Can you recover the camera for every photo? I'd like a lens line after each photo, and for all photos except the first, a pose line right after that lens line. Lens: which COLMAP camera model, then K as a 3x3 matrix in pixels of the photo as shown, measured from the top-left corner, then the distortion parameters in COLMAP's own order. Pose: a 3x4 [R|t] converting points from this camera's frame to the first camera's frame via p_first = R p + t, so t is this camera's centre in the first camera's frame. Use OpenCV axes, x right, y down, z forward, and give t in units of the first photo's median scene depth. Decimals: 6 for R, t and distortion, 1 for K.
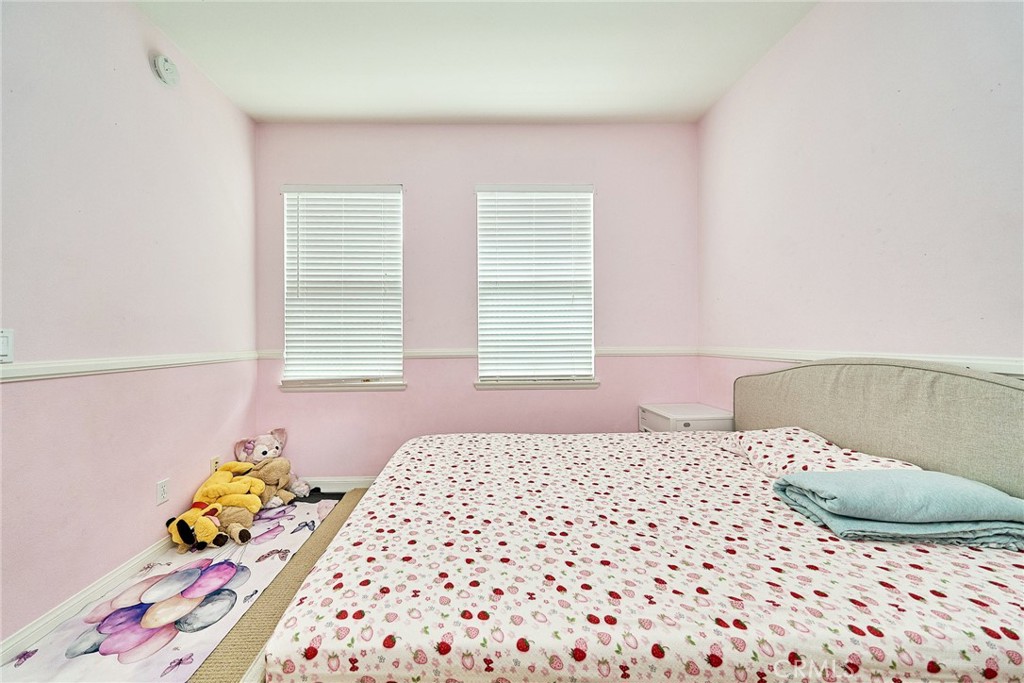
lens RADIAL K [[370.7, 0, 504.2], [0, 370.7, 339.8], [0, 0, 1]] dist [0.000085, -0.000459]
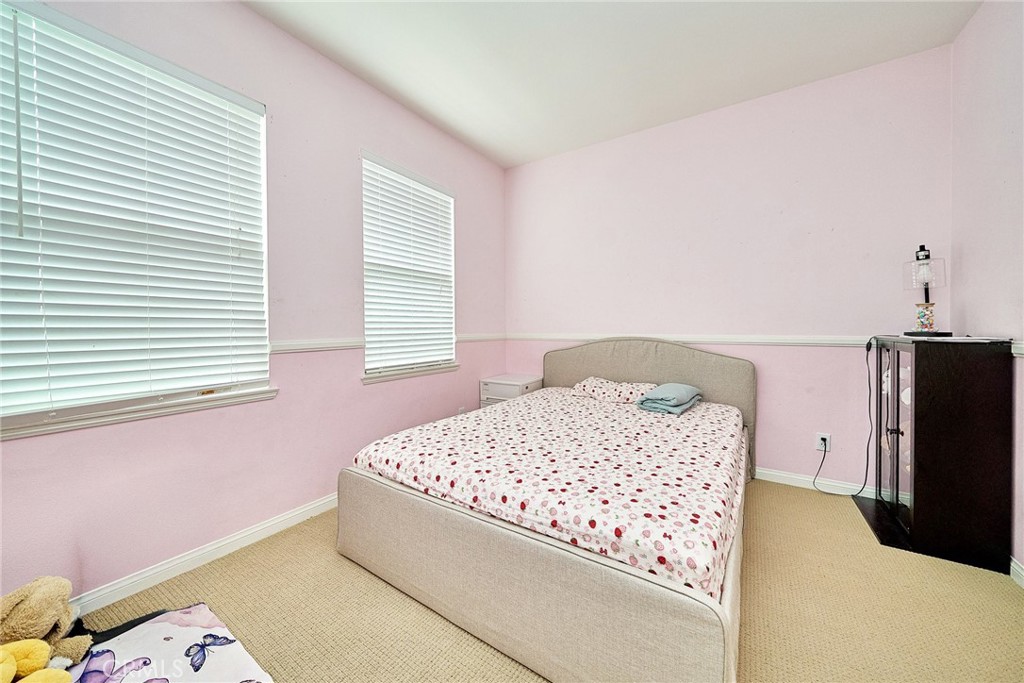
lens RADIAL K [[357.3, 0, 503.3], [0, 357.3, 335.6], [0, 0, 1]] dist [0.000408, -0.000951]
pose [[0.573040, -0.015651, 0.819378, -0.578466], [0.001146, 0.999832, 0.018297, 0.003313], [-0.819526, -0.009546, 0.572962, 0.243517]]
